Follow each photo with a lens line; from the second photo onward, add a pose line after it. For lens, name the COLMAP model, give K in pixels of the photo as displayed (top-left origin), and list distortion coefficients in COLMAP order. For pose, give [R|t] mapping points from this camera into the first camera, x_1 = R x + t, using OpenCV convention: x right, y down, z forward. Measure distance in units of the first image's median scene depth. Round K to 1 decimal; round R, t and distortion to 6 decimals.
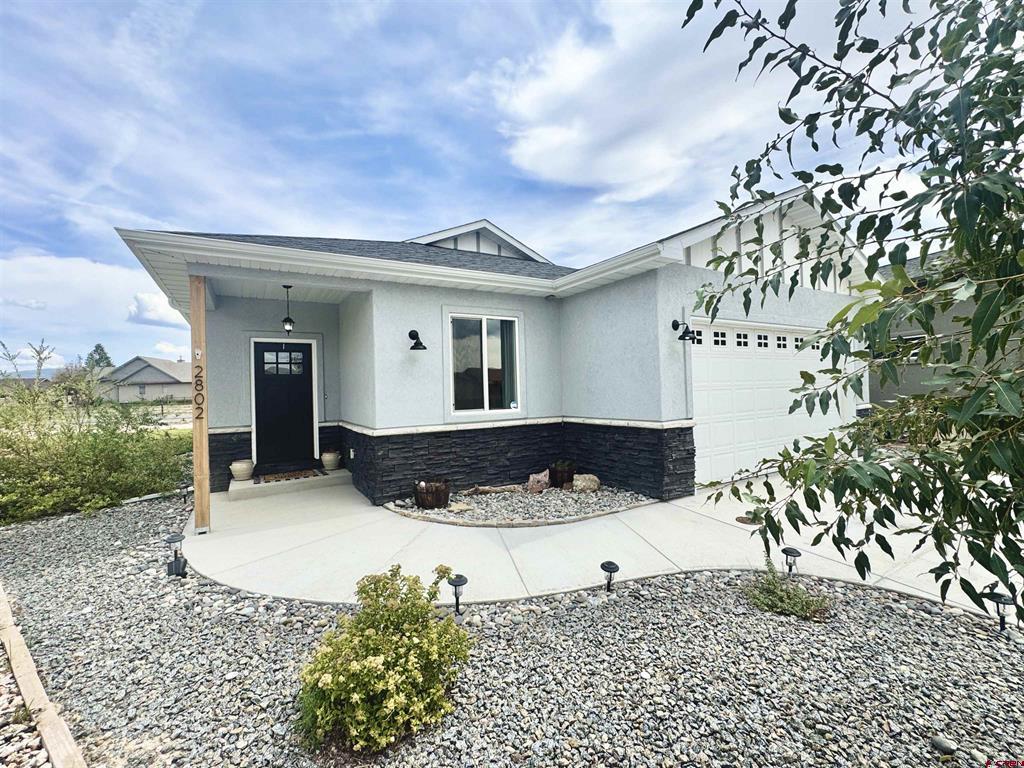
lens RADIAL K [[441.1, 0, 508.9], [0, 441.1, 414.4], [0, 0, 1]] dist [-0.000292, -0.000071]
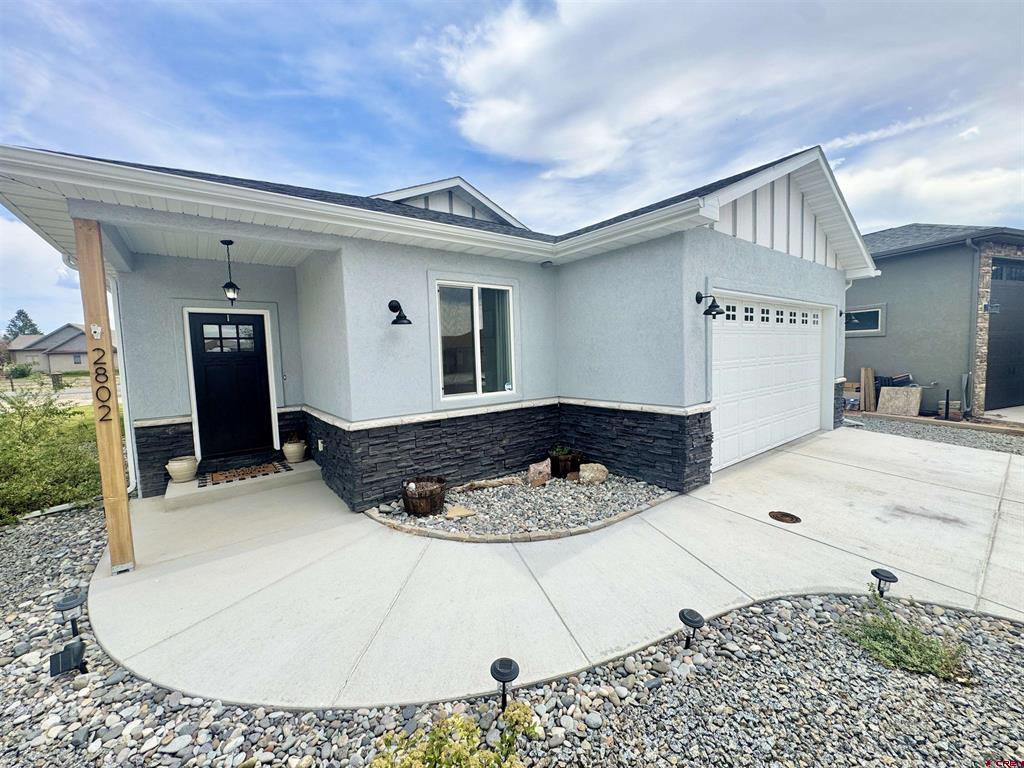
lens RADIAL K [[408.7, 0, 510.5], [0, 408.7, 407.3], [0, 0, 1]] dist [0.000123, -0.000141]
pose [[0.993343, -0.019235, 0.113574, -0.089735], [0.011382, 0.997525, 0.069392, -0.041496], [-0.114628, -0.067637, 0.991103, 0.202149]]
